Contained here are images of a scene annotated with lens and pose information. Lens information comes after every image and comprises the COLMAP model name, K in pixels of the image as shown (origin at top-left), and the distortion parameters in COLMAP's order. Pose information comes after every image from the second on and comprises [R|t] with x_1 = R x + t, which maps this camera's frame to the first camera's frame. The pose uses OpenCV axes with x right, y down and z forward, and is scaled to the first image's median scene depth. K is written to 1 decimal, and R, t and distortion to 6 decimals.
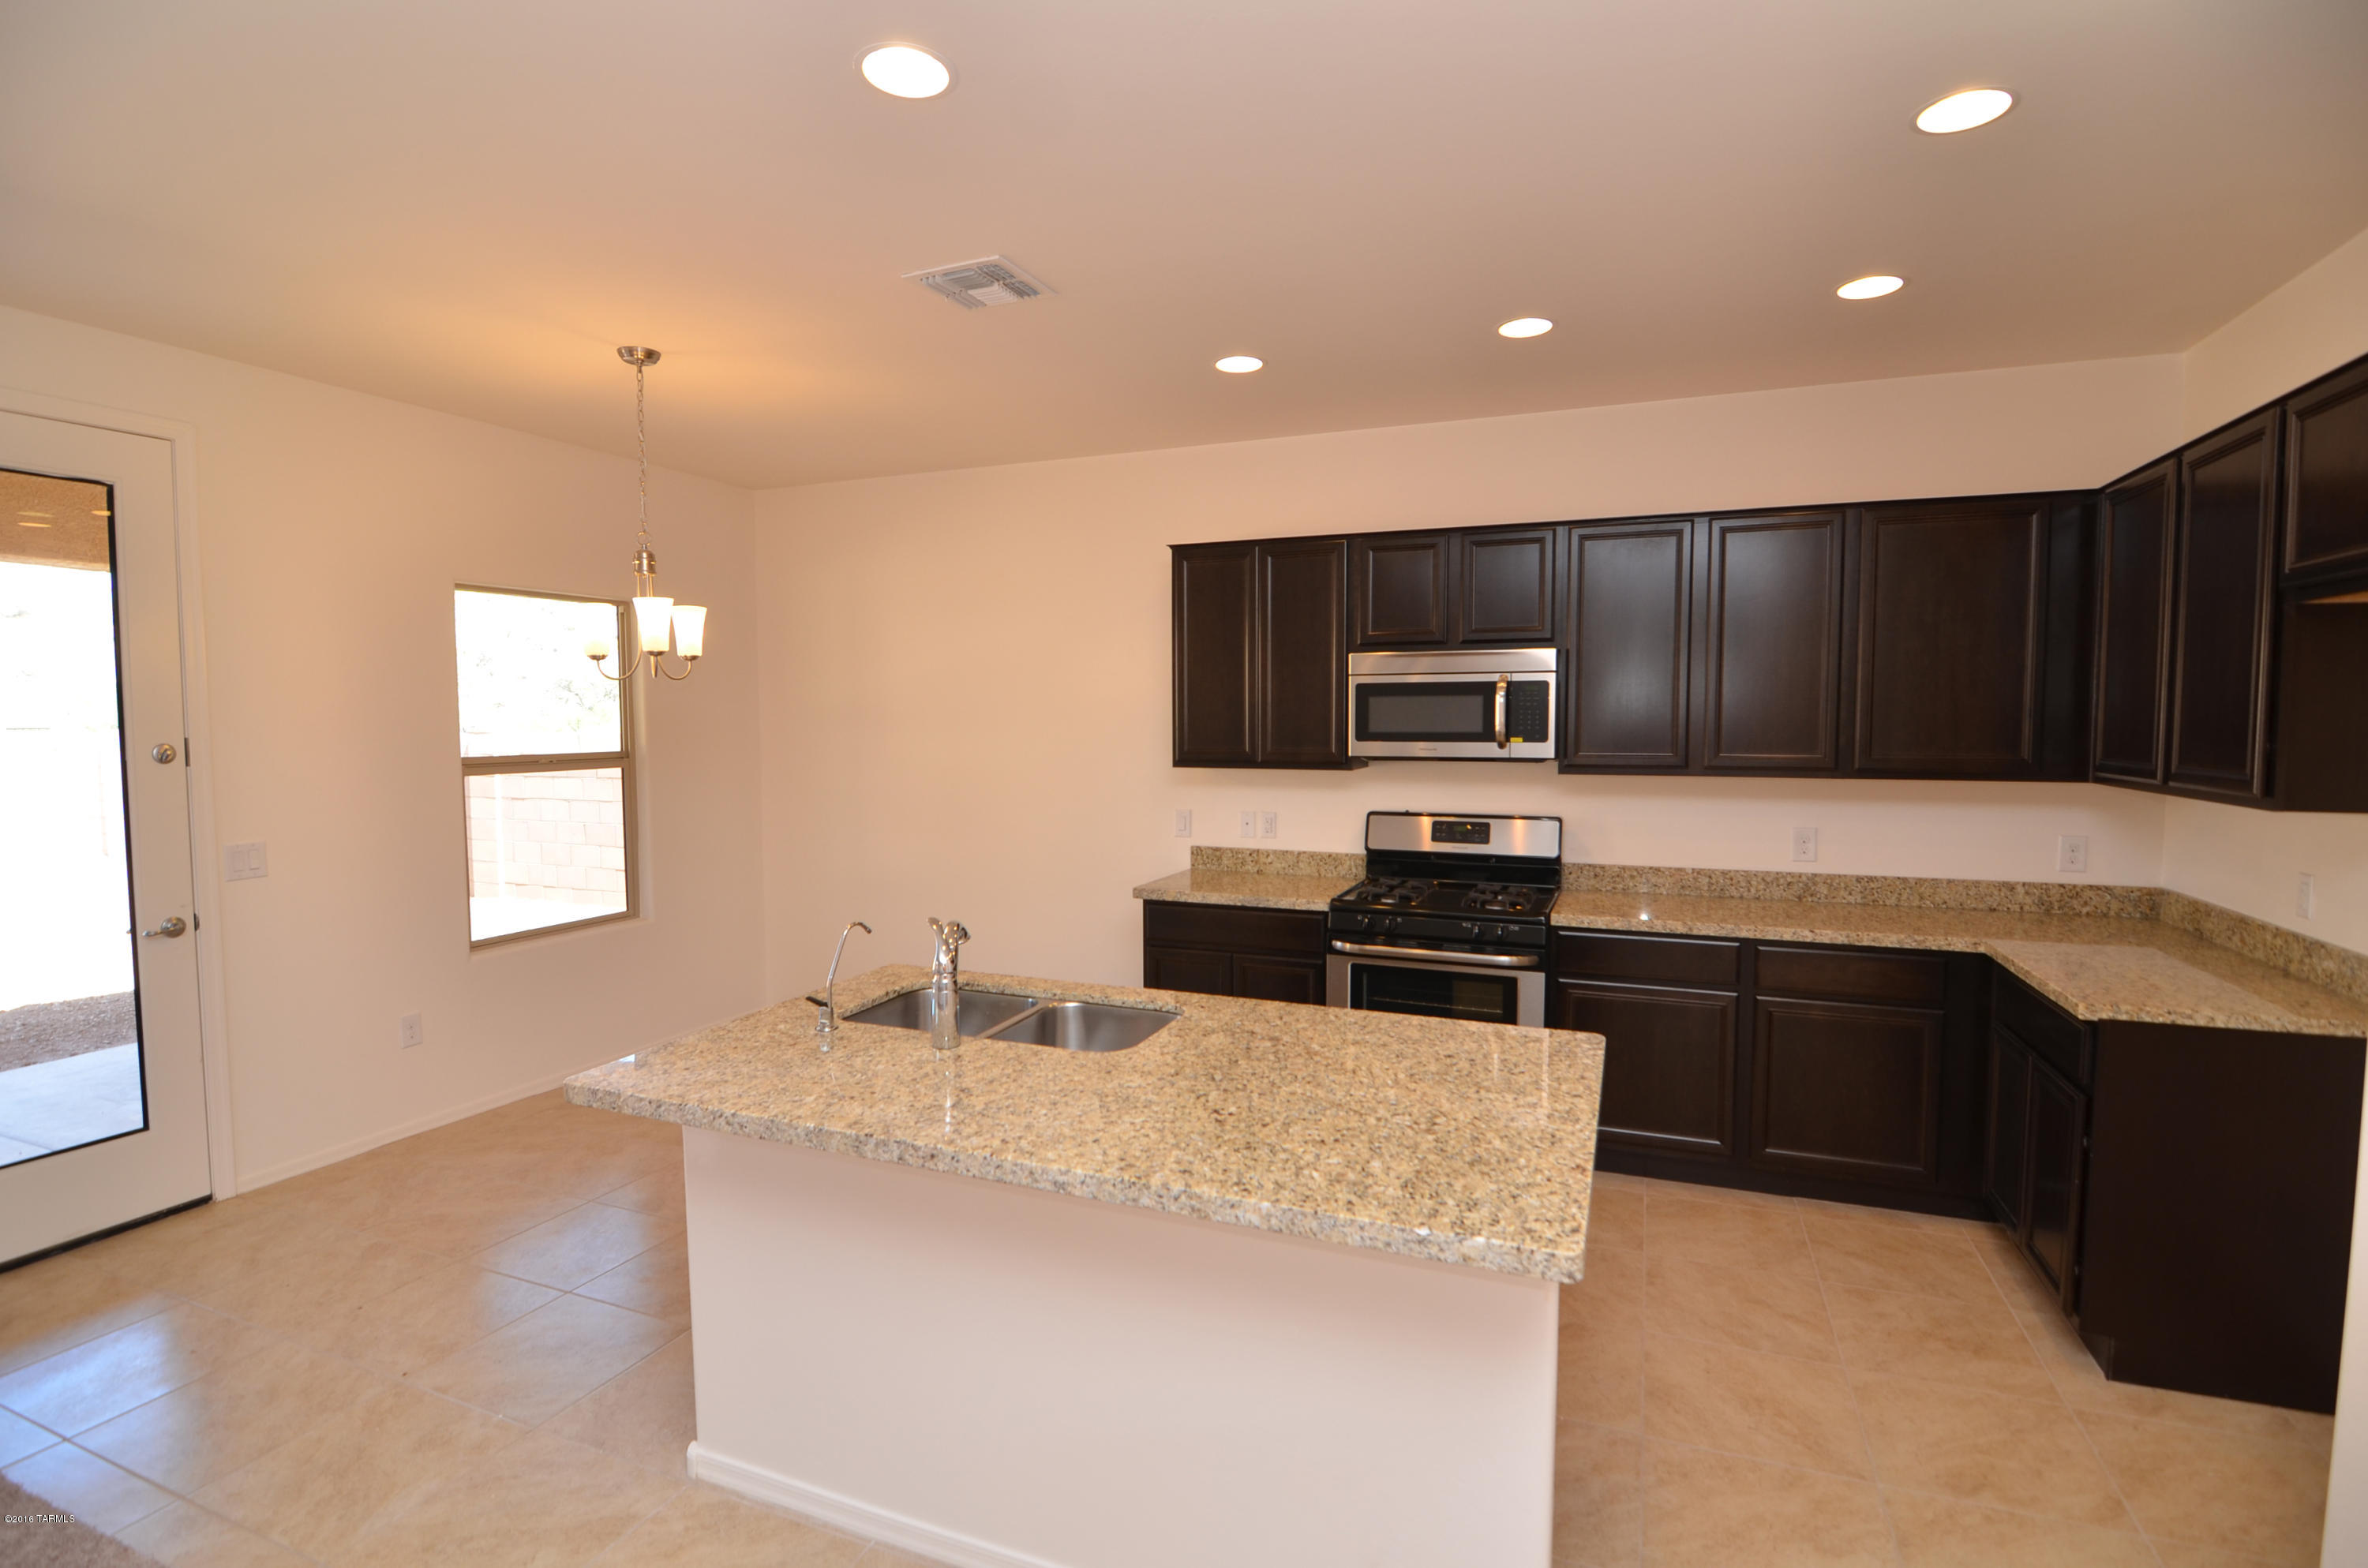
lens RADIAL K [[1129.7, 0, 1182.6], [0, 1129.7, 784.9], [0, 0, 1]] dist [-0.002871, -0.013458]
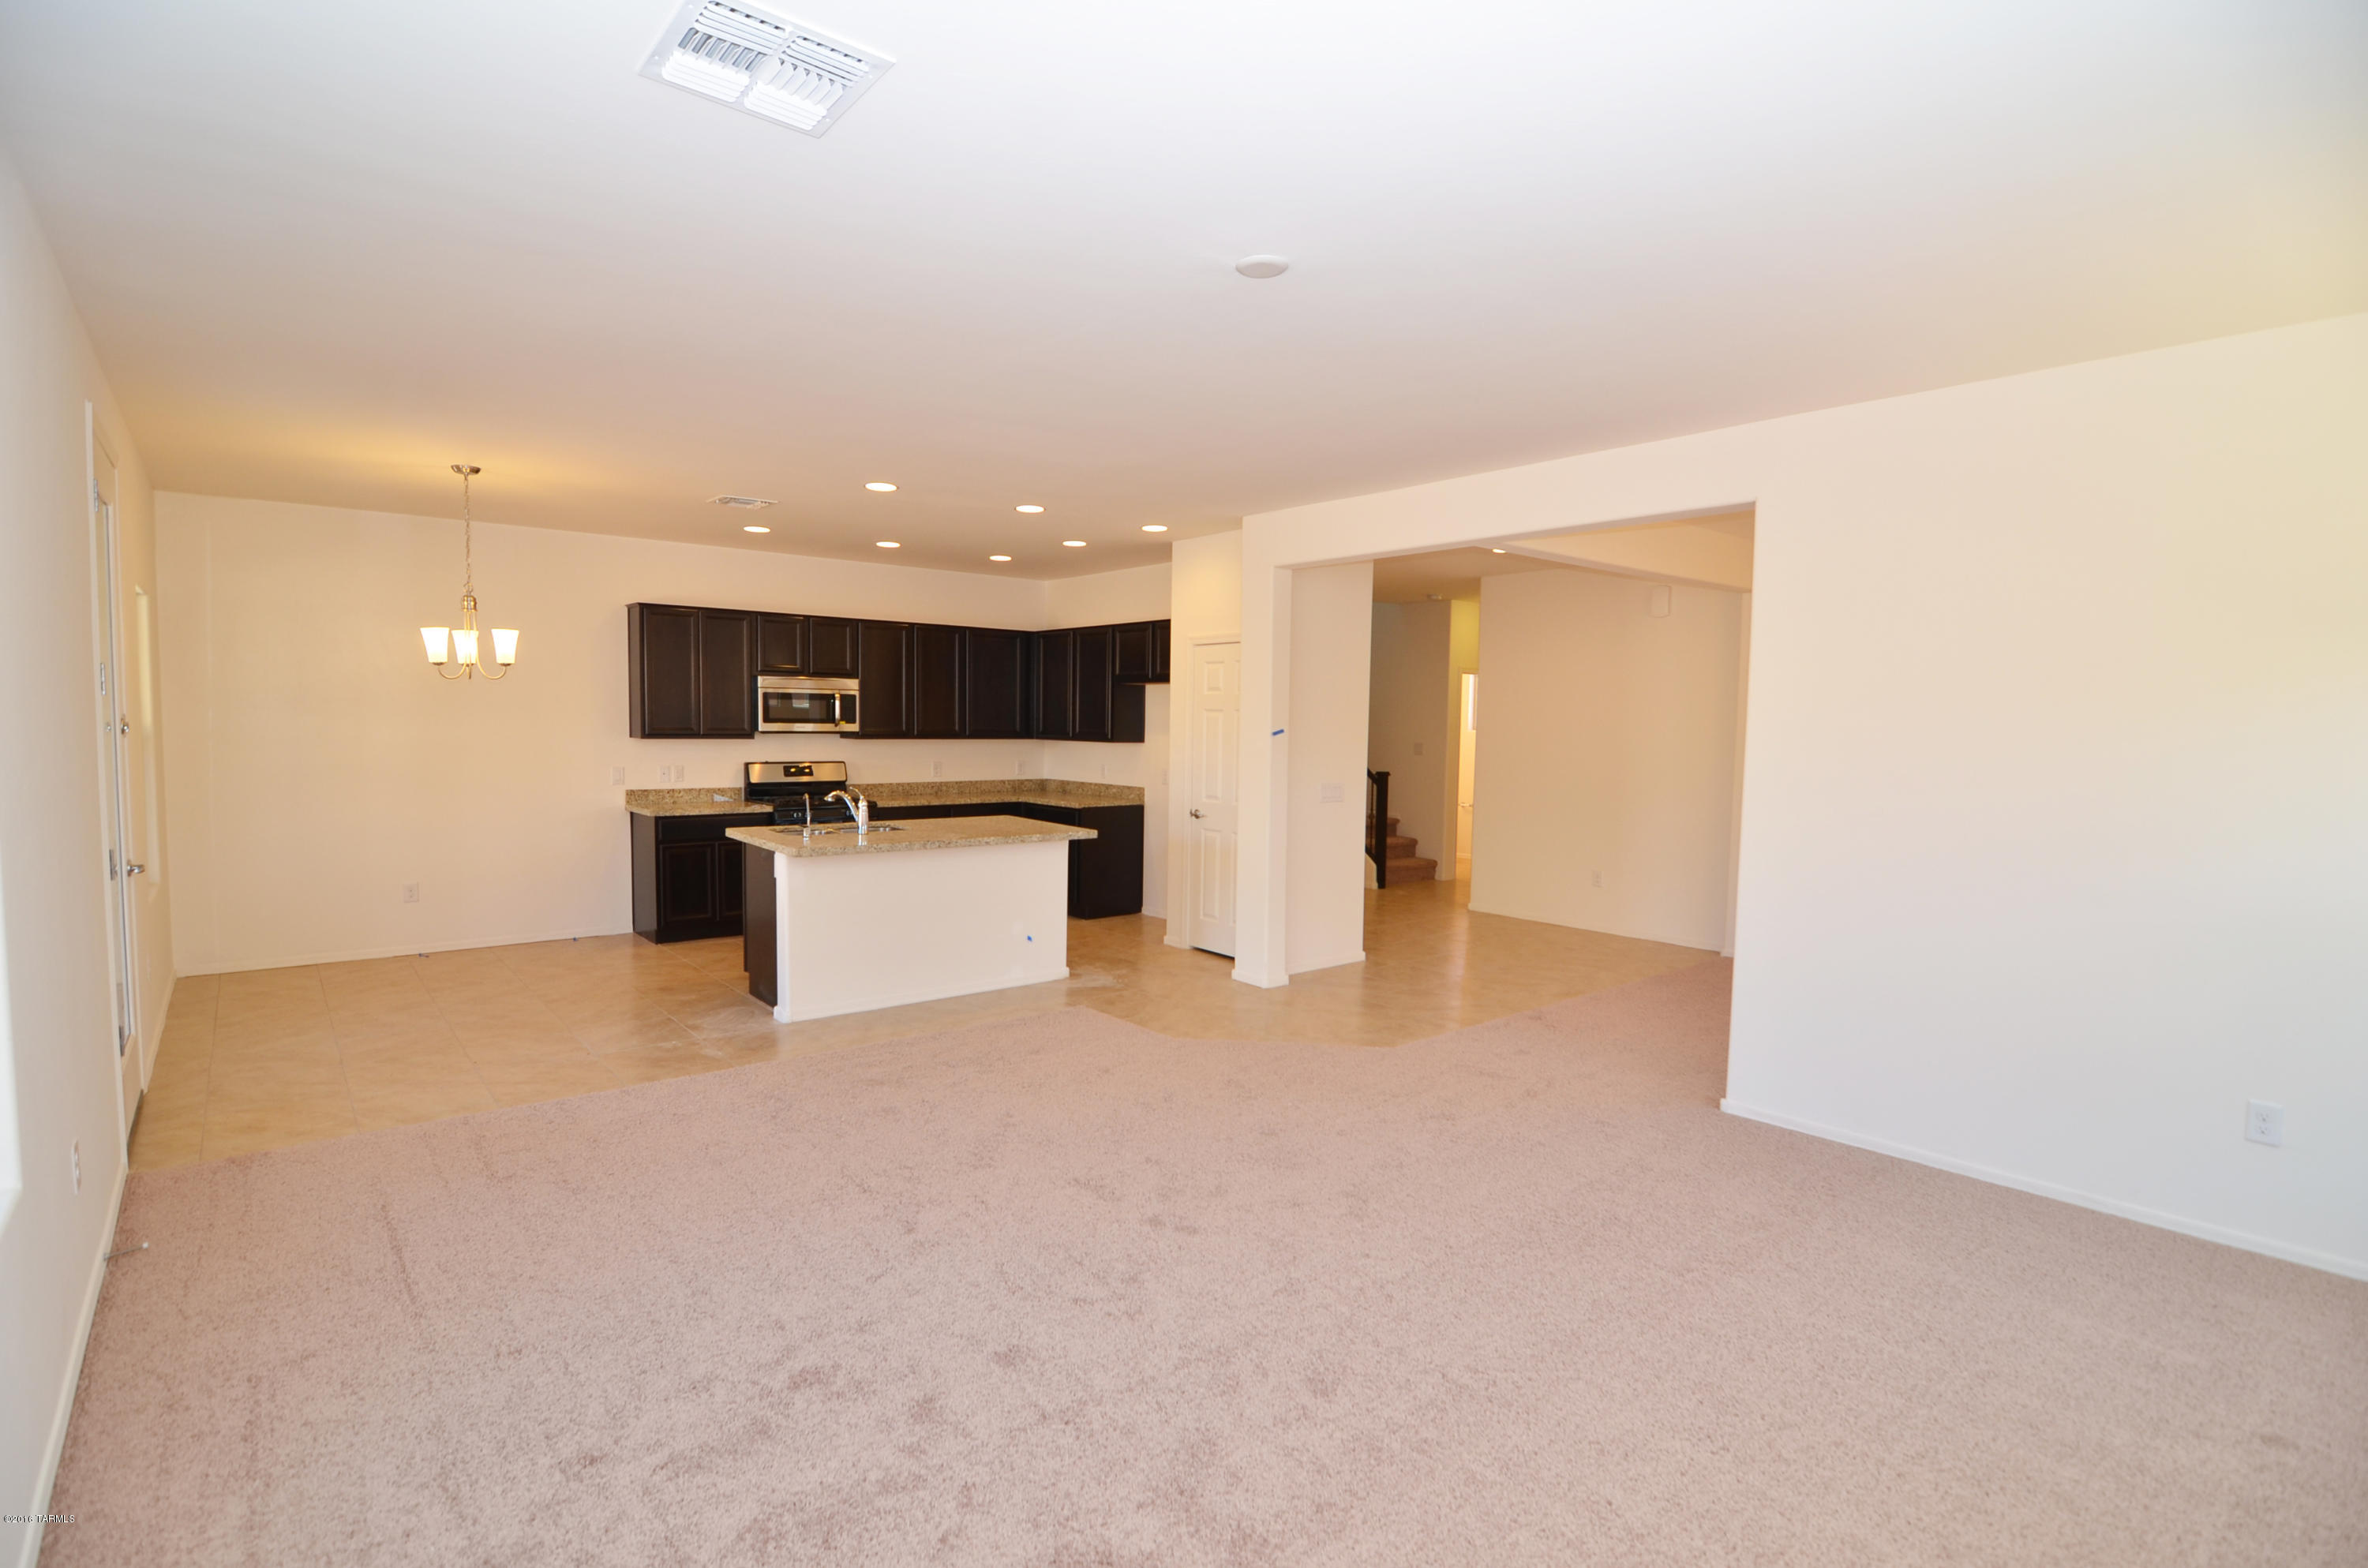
lens RADIAL K [[1129.7, 0, 1182.6], [0, 1129.7, 784.9], [0, 0, 1]] dist [-0.002871, -0.013458]
pose [[0.469817, -0.043316, 0.881700, -1.443040], [0.036965, 0.998885, 0.029376, 0.042634], [-0.881989, 0.018791, 0.470895, -0.603154]]
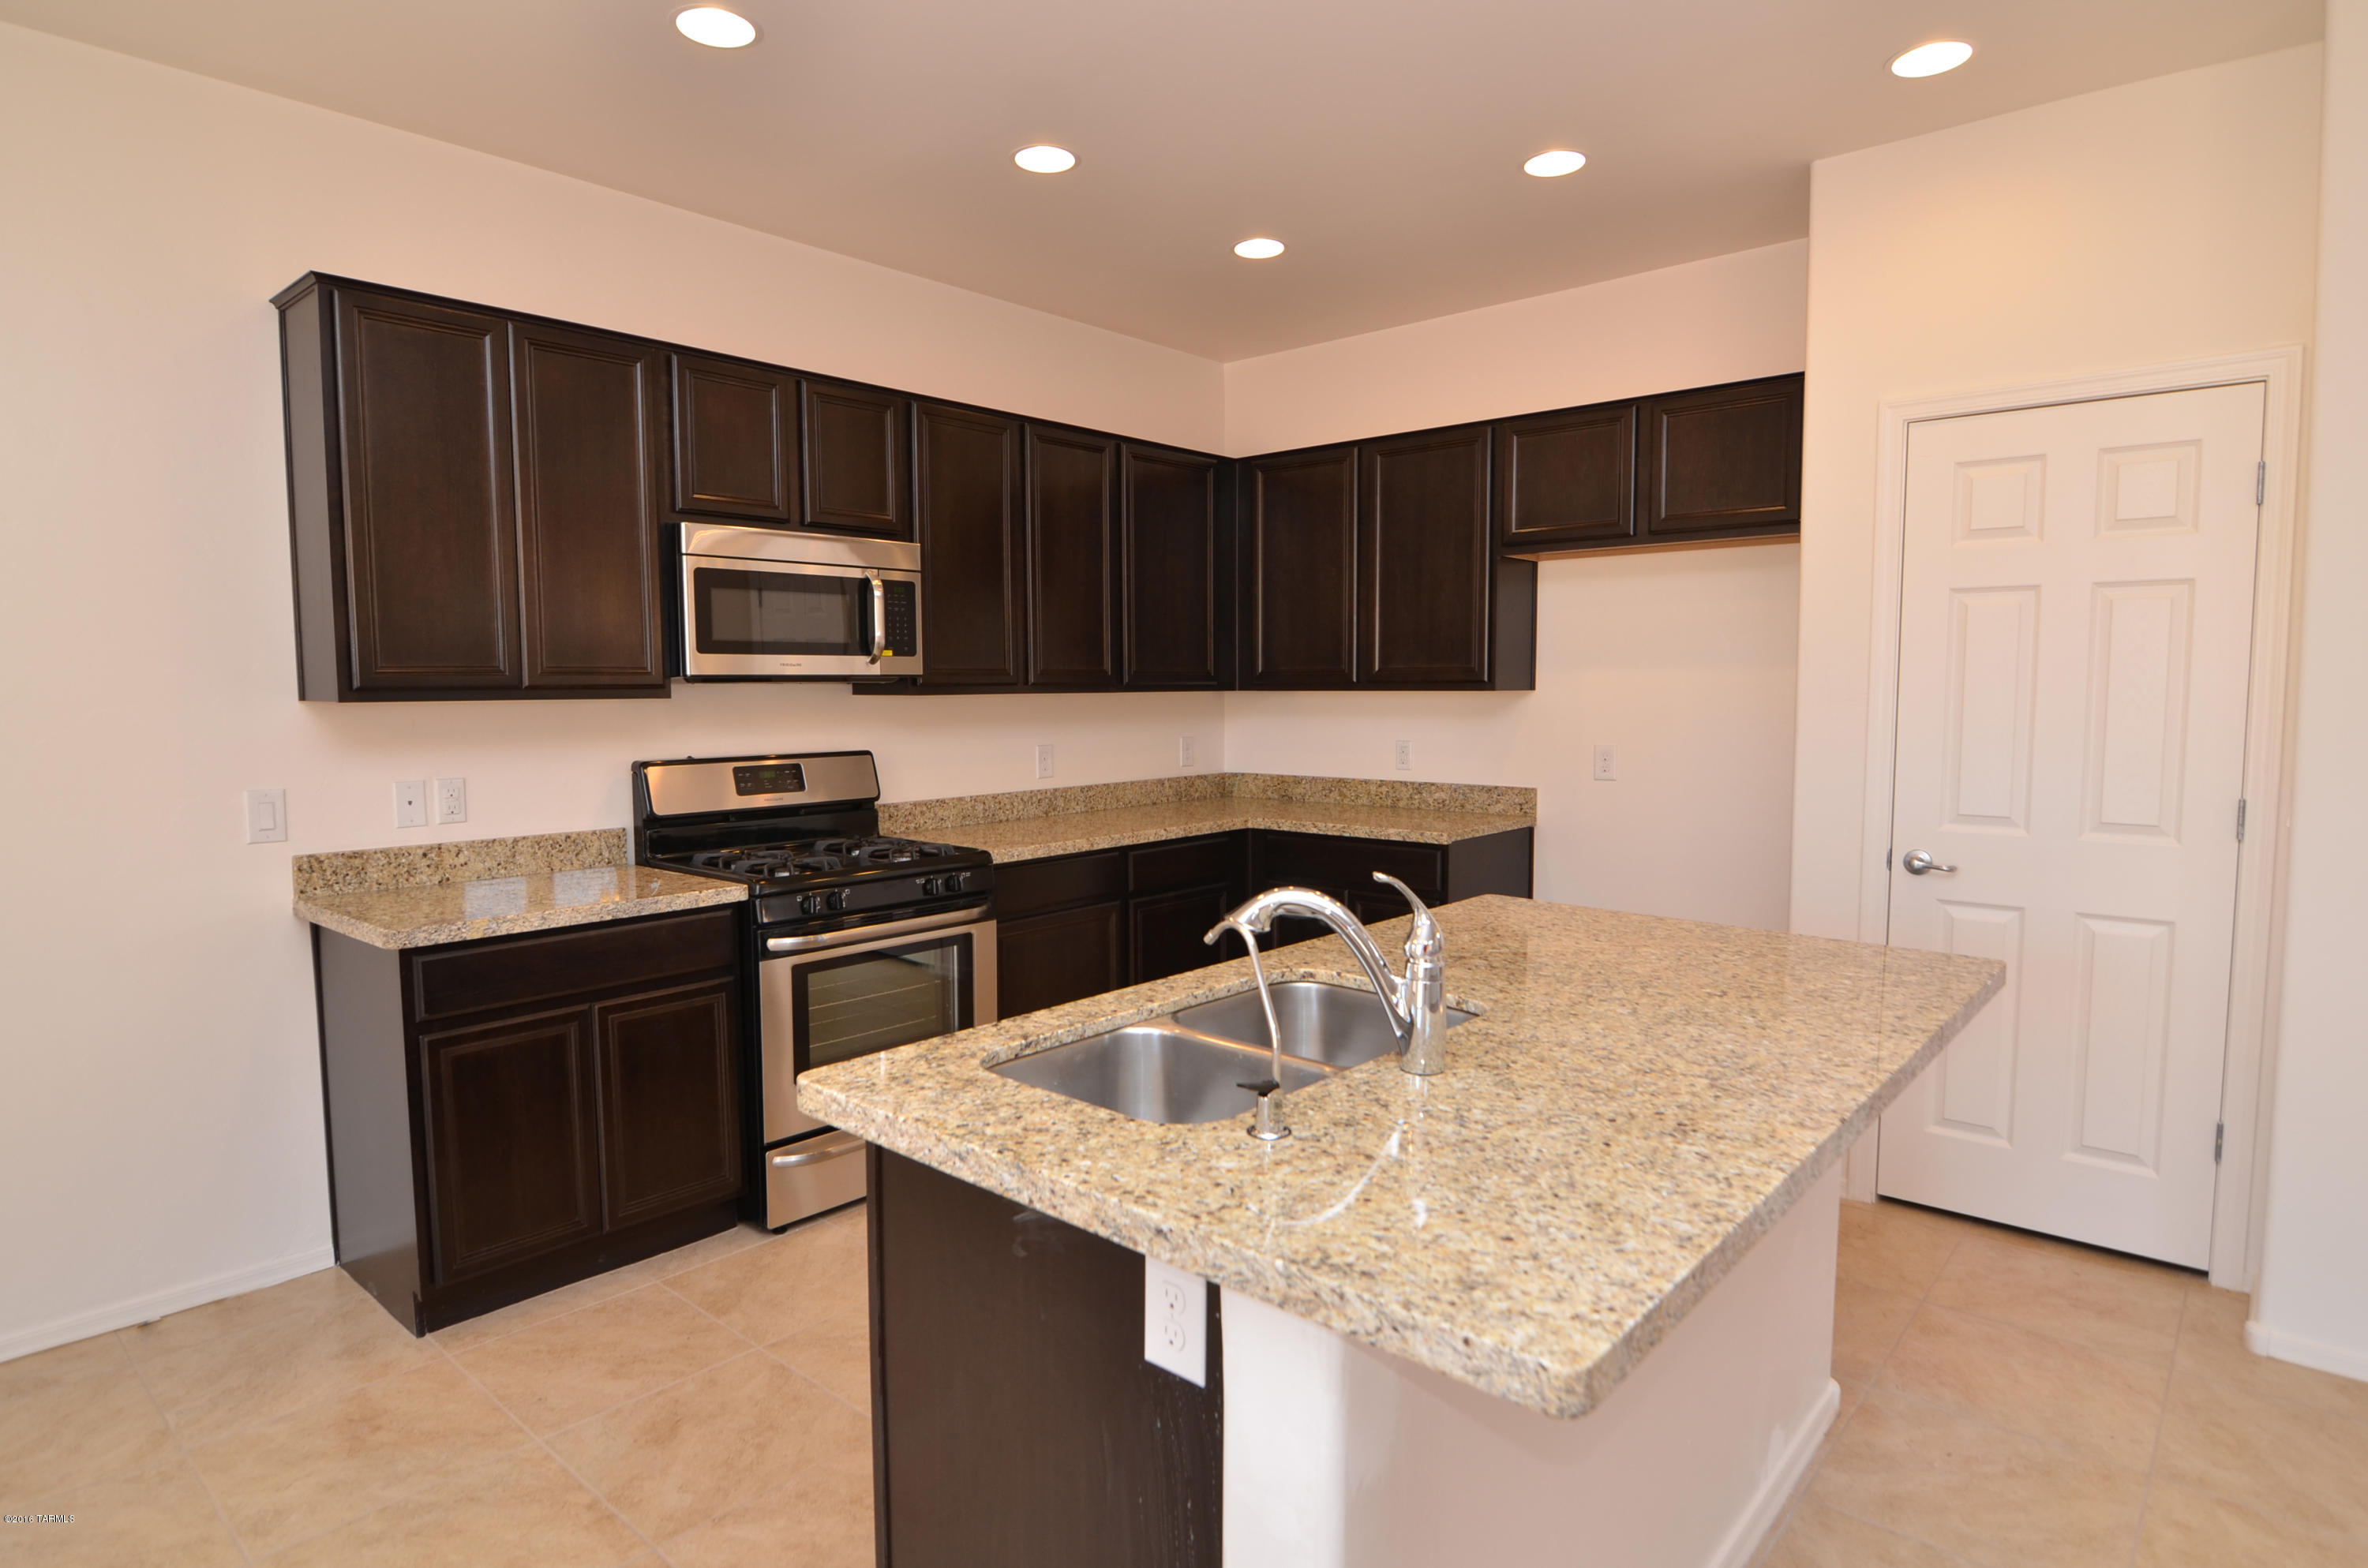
lens RADIAL K [[1281.2, 0, 1184.0], [0, 1281.2, 784.0], [0, 0, 1]] dist [0.003016, -0.016770]
pose [[0.324439, -0.074608, 0.942960, -0.595868], [0.062218, 0.996409, 0.057430, 0.016881], [-0.943858, 0.040037, 0.327916, 0.583973]]
